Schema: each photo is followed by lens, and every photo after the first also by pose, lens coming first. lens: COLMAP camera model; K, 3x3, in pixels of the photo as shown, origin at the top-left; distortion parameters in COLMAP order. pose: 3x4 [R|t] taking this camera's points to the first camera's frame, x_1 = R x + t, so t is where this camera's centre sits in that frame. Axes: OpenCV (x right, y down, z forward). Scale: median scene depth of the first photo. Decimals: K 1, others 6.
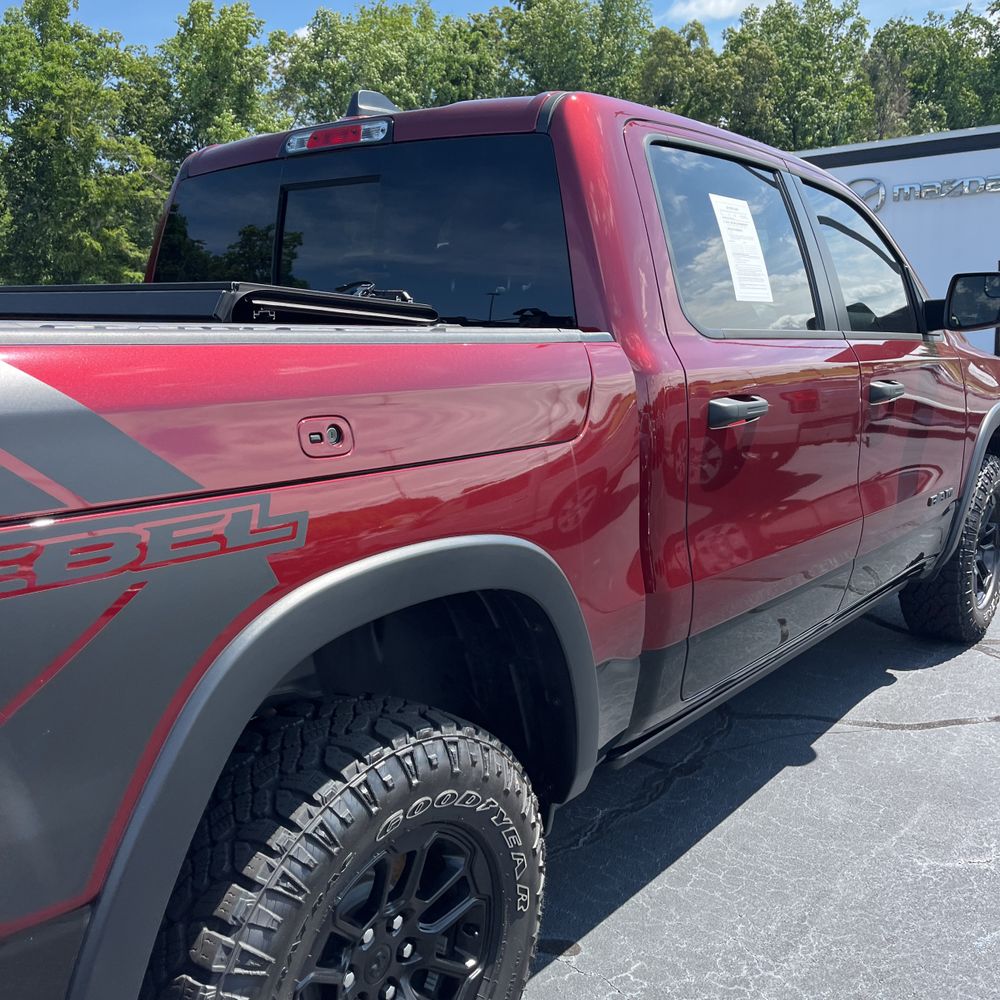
lens RADIAL K [[960.9, 0, 514.4], [0, 960.9, 514.5], [0, 0, 1]] dist [0.091687, -0.124555]
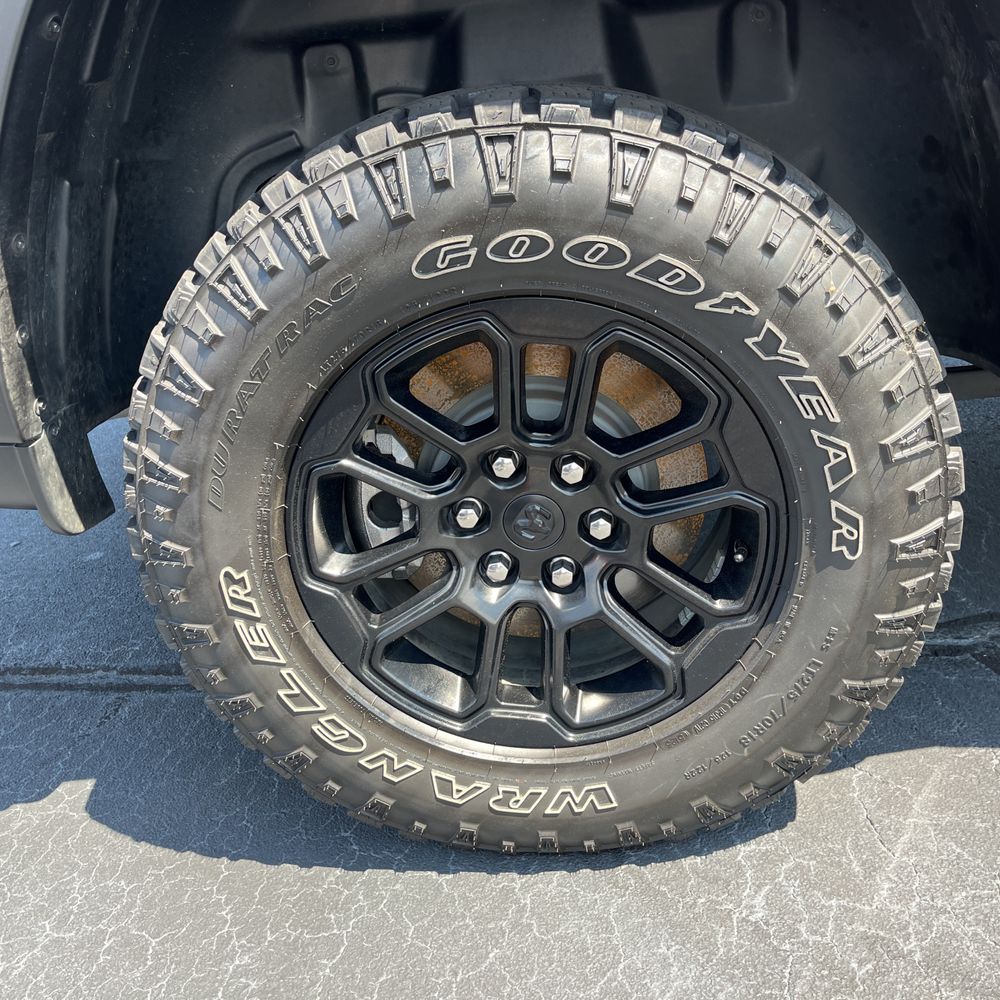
lens RADIAL K [[1006.6, 0, 500.0], [0, 1006.6, 500.0], [0, 0, 1]] dist [0.003571, 0.010007]
pose [[0.564643, 0.263284, -0.782214, 0.338554], [-0.040577, 0.955463, 0.292307, 0.250750], [0.824337, -0.133310, 0.550179, 0.608174]]
